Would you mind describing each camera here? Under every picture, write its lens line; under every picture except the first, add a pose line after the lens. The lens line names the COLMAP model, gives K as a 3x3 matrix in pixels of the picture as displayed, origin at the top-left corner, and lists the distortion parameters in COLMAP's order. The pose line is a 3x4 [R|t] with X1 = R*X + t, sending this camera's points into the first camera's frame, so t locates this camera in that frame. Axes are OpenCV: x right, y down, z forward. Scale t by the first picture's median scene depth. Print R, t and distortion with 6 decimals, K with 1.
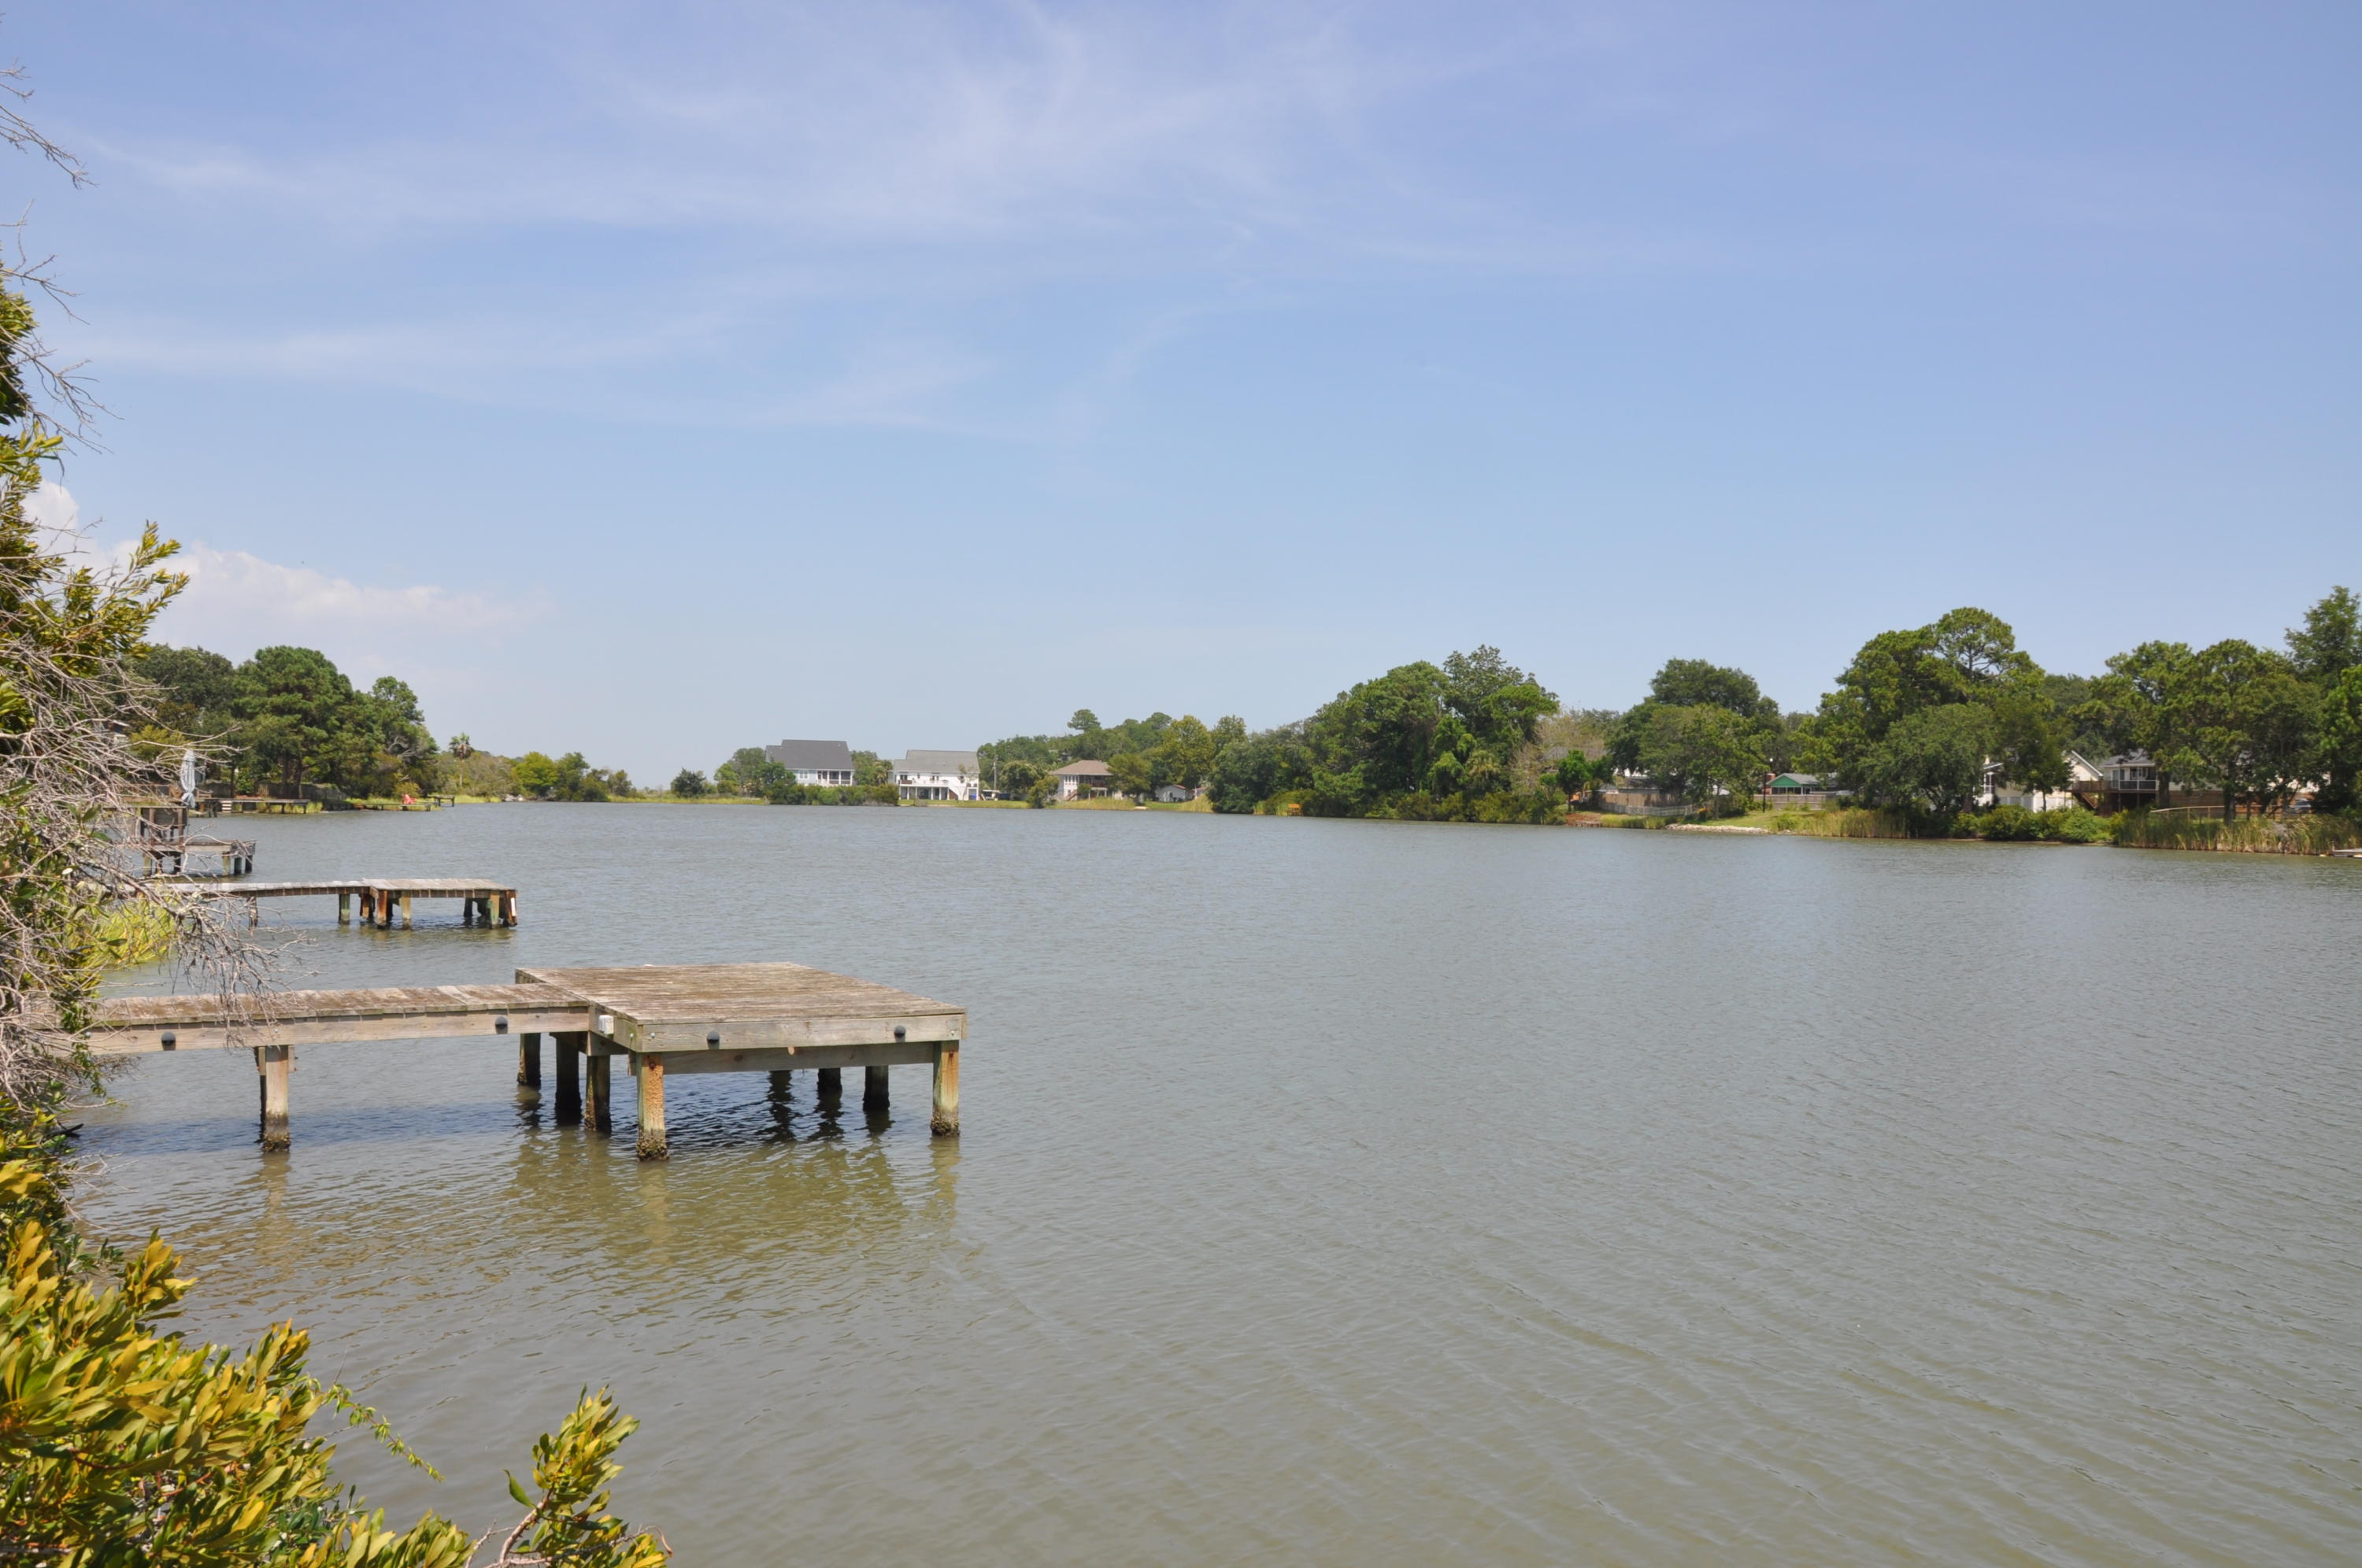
lens RADIAL K [[1823.5, 0, 1176.7], [0, 1823.5, 785.3], [0, 0, 1]] dist [-0.105769, 0.000402]
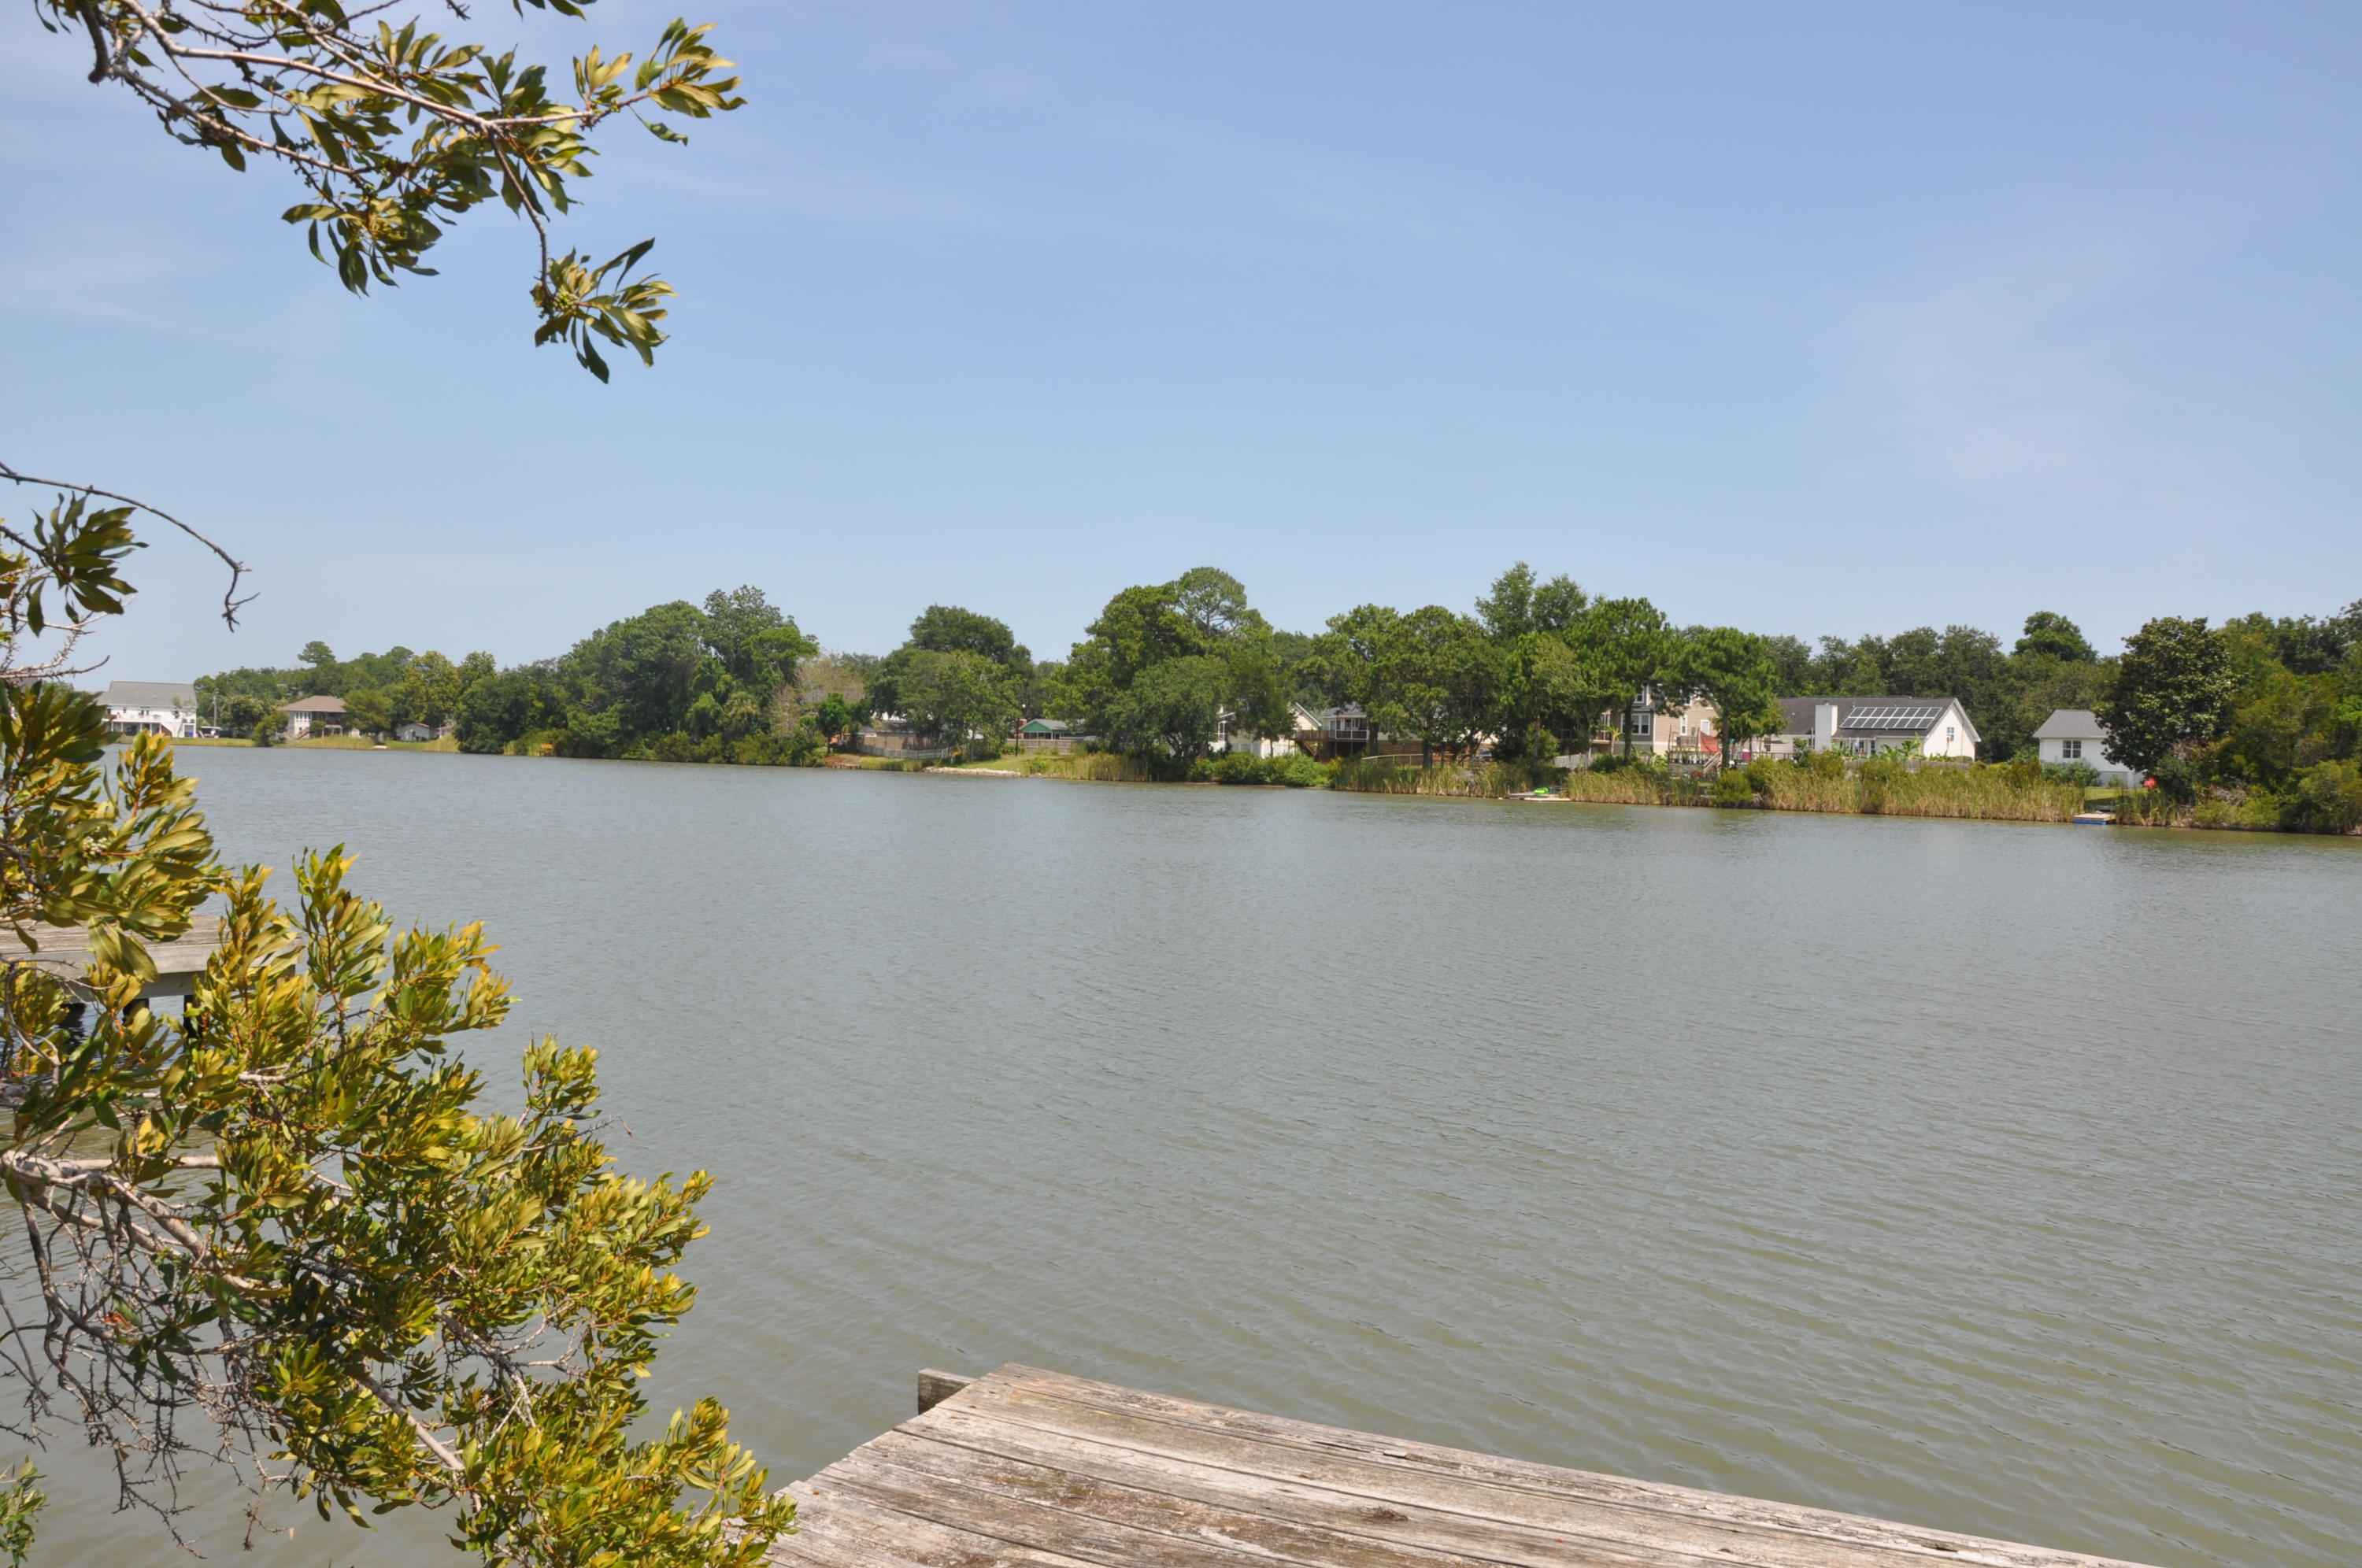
lens RADIAL K [[1823.5, 0, 1195.6], [0, 1823.5, 789.4], [0, 0, 1]] dist [-0.105769, 0.000402]
pose [[0.916427, 0.000014, 0.400201, -0.001165], [-0.013657, 0.999419, 0.031239, -0.000149], [-0.399968, -0.034094, 0.915895, -0.009511]]
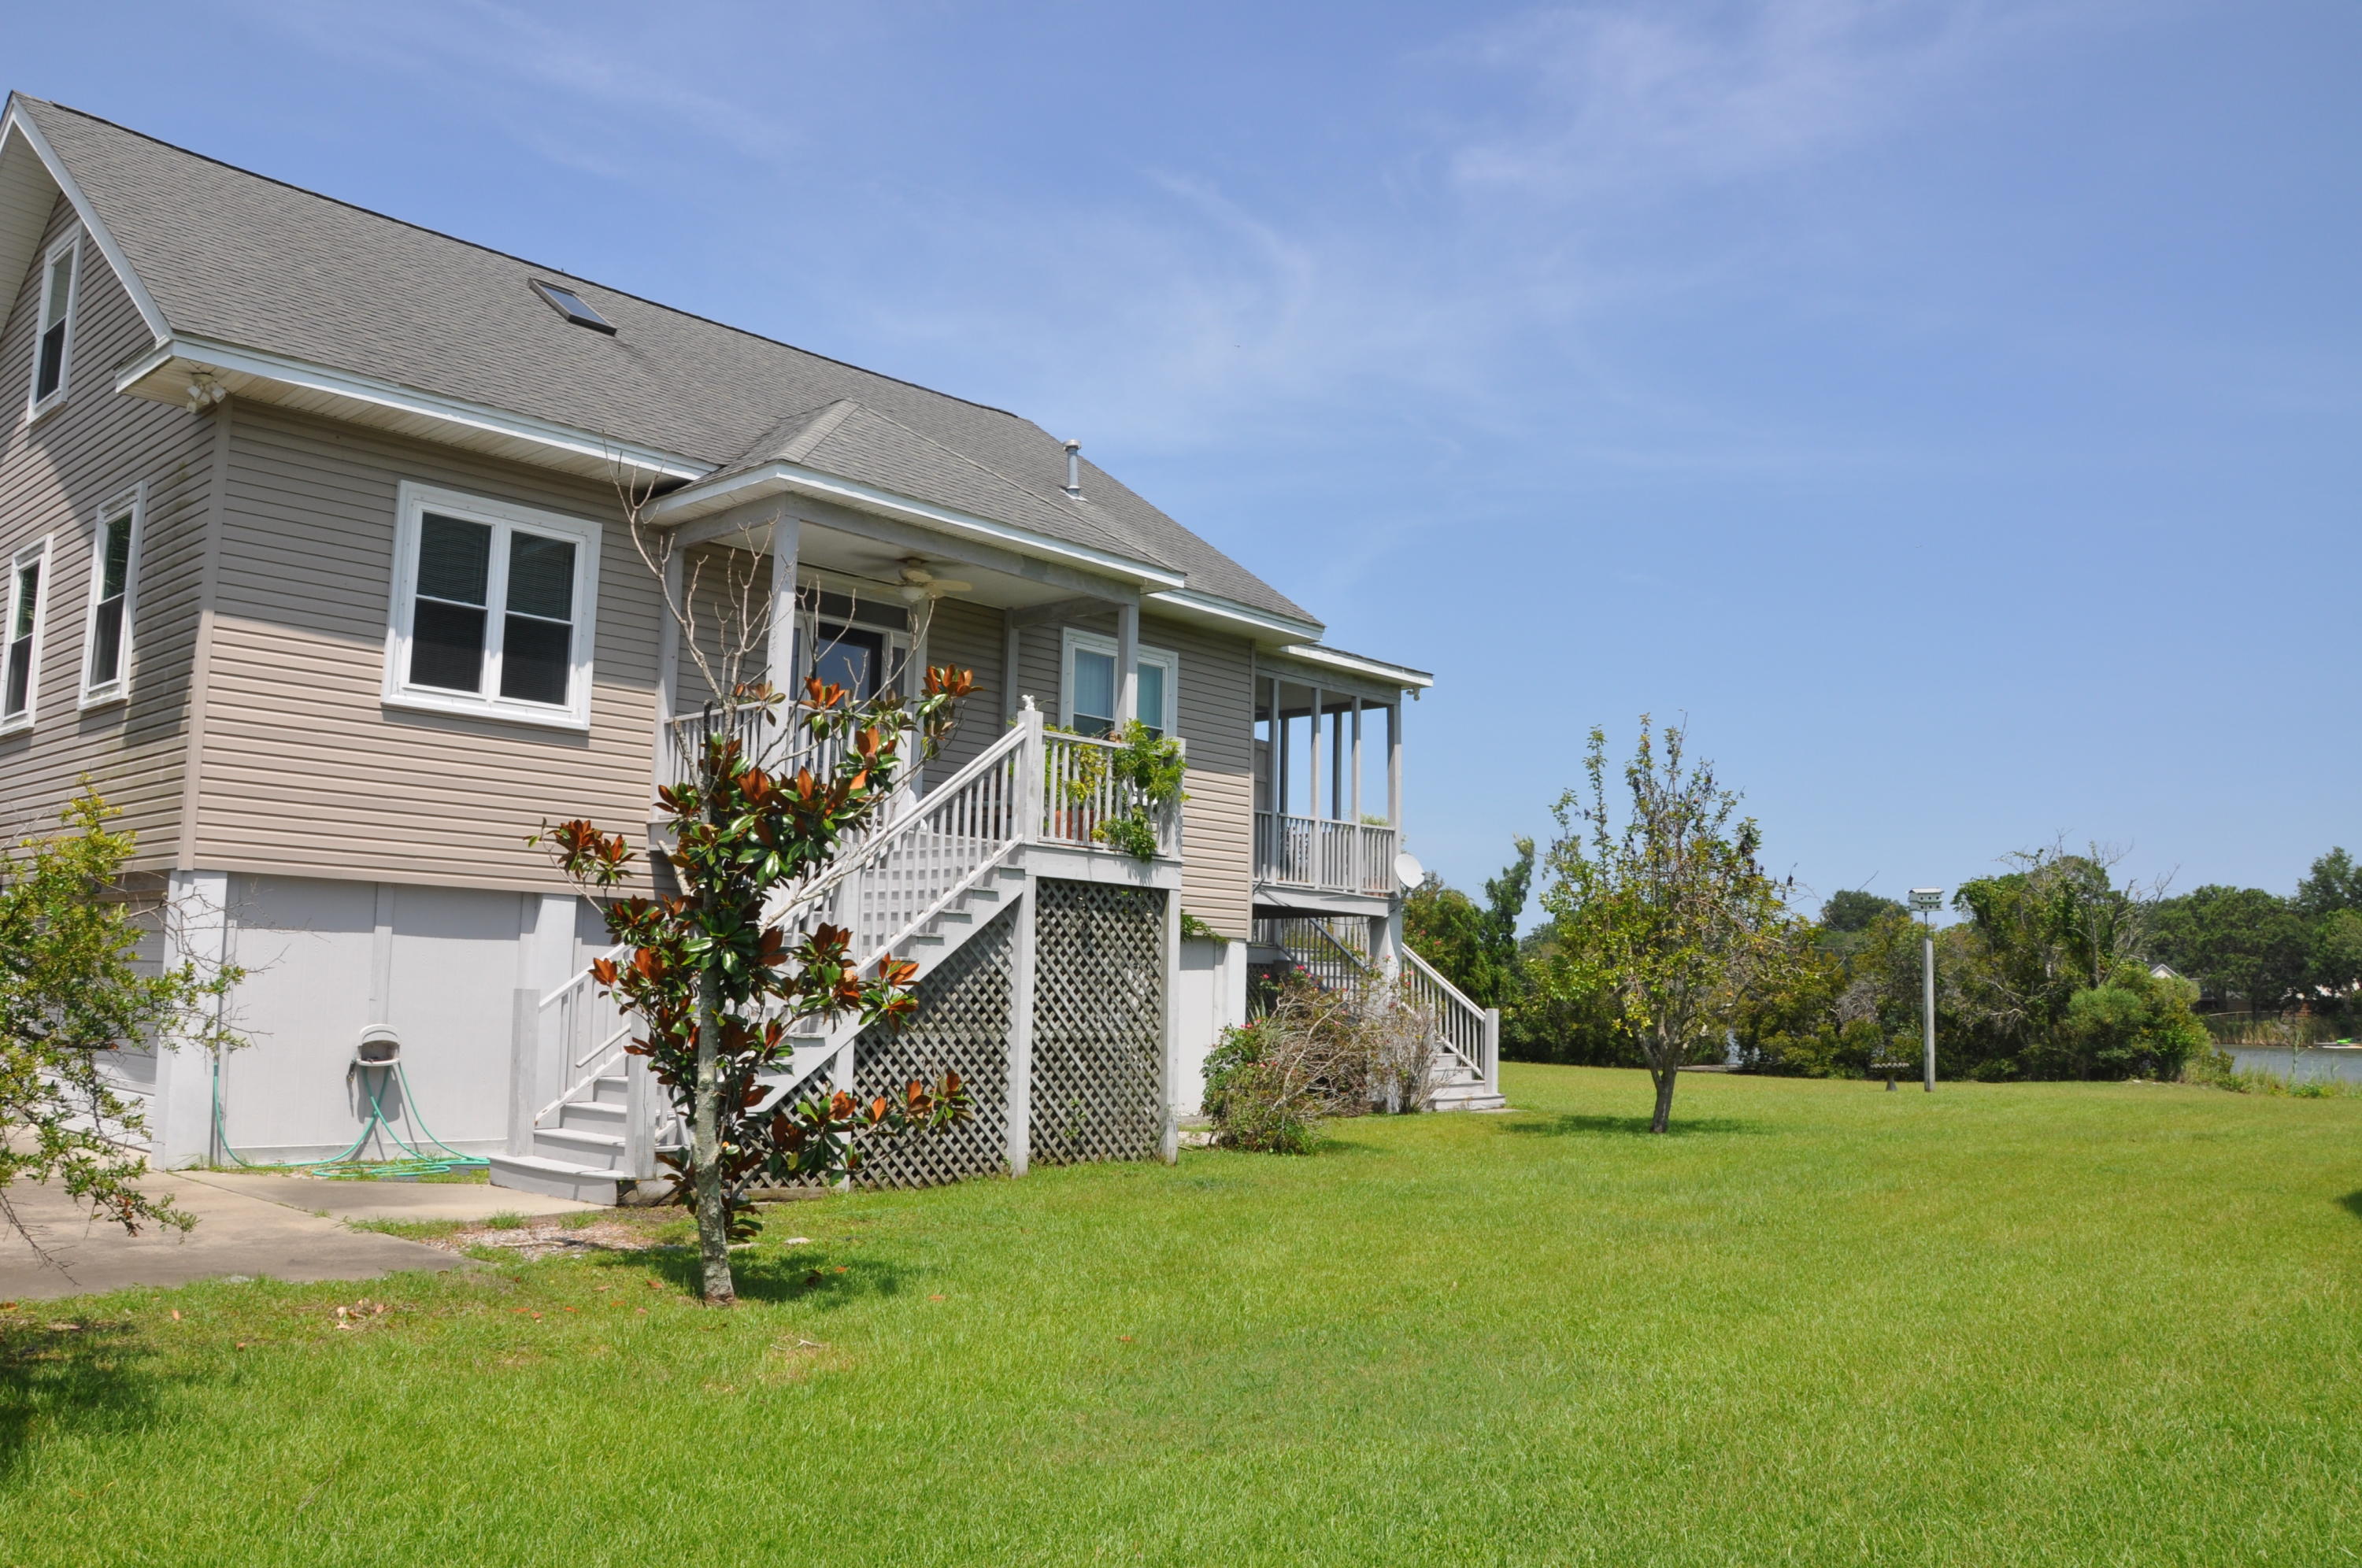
lens RADIAL K [[1823.5, 0, 1182.0], [0, 1823.5, 784.1], [0, 0, 1]] dist [-0.105769, 0.000402]
pose [[0.996011, 0.002444, -0.089196, -0.182402], [-0.012256, 0.993897, -0.109634, -0.008054], [0.088384, 0.110290, 0.989962, -0.752067]]
